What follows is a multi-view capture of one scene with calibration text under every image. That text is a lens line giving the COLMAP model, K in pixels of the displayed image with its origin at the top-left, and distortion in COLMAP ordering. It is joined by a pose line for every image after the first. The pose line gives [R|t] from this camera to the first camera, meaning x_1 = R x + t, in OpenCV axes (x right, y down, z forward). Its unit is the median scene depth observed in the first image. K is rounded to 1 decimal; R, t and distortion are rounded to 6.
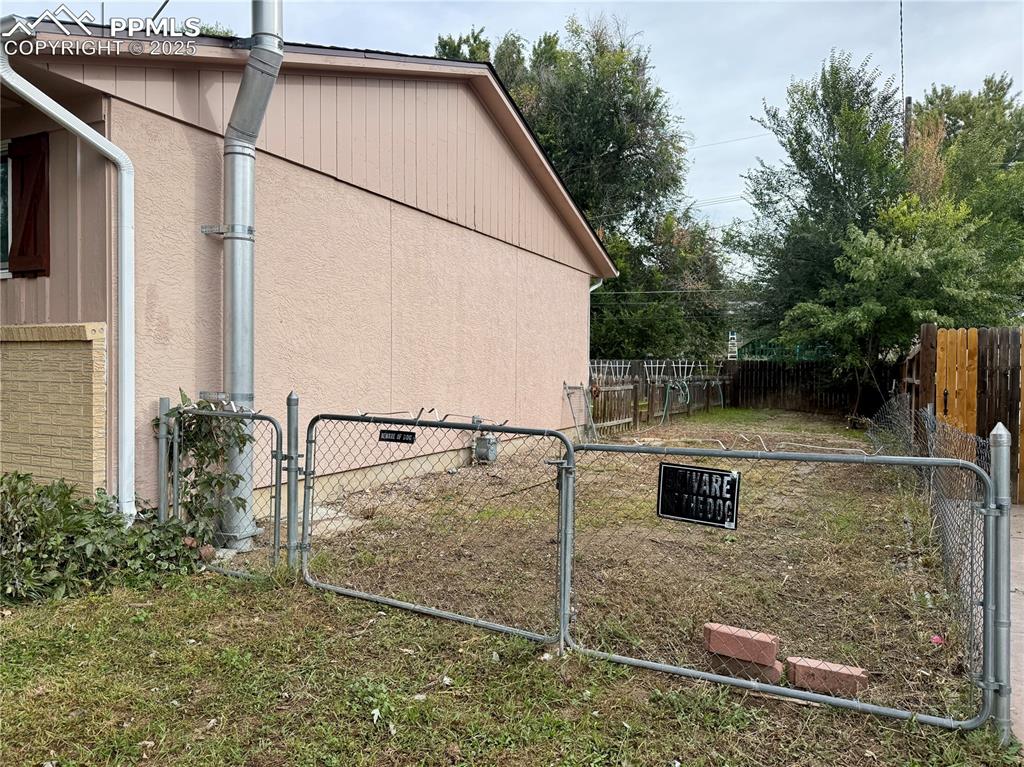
lens RADIAL K [[696.3, 0, 523.2], [0, 696.3, 382.8], [0, 0, 1]] dist [0.100486, -0.128727]
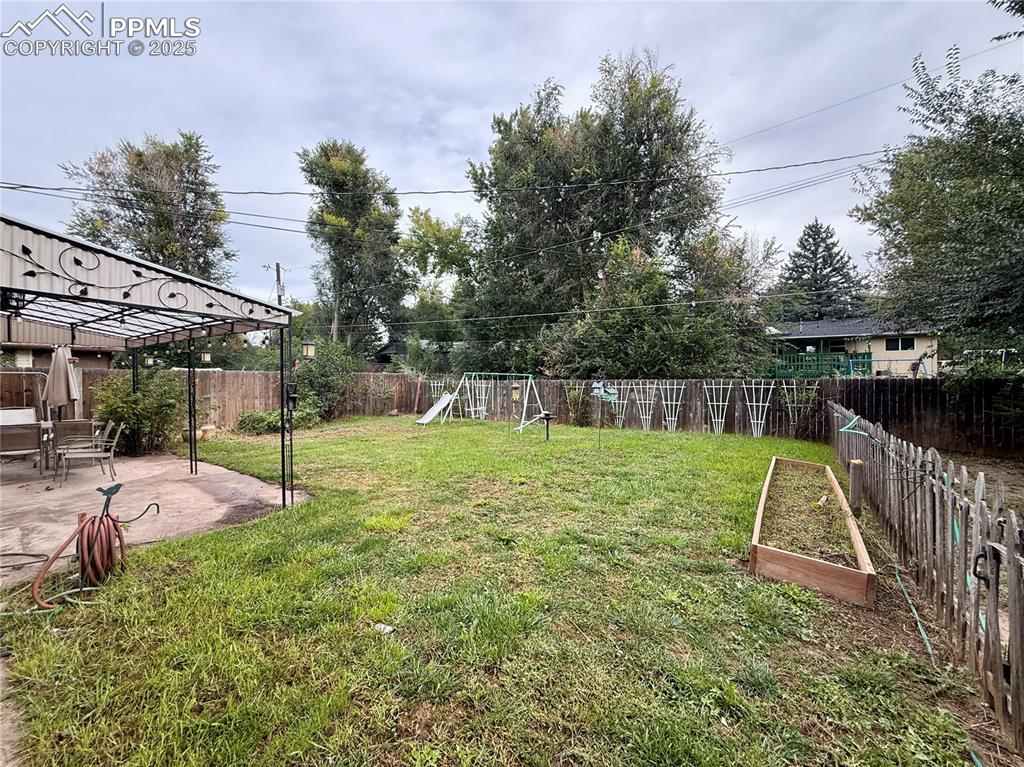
lens RADIAL K [[398.8, 0, 512.0], [0, 398.8, 383.5], [0, 0, 1]] dist [-0.000104, -0.000064]
pose [[0.986813, -0.013021, -0.161343, 0.023420], [0.011190, 0.999862, -0.012252, -0.021384], [0.161480, 0.010285, 0.986822, 0.428154]]
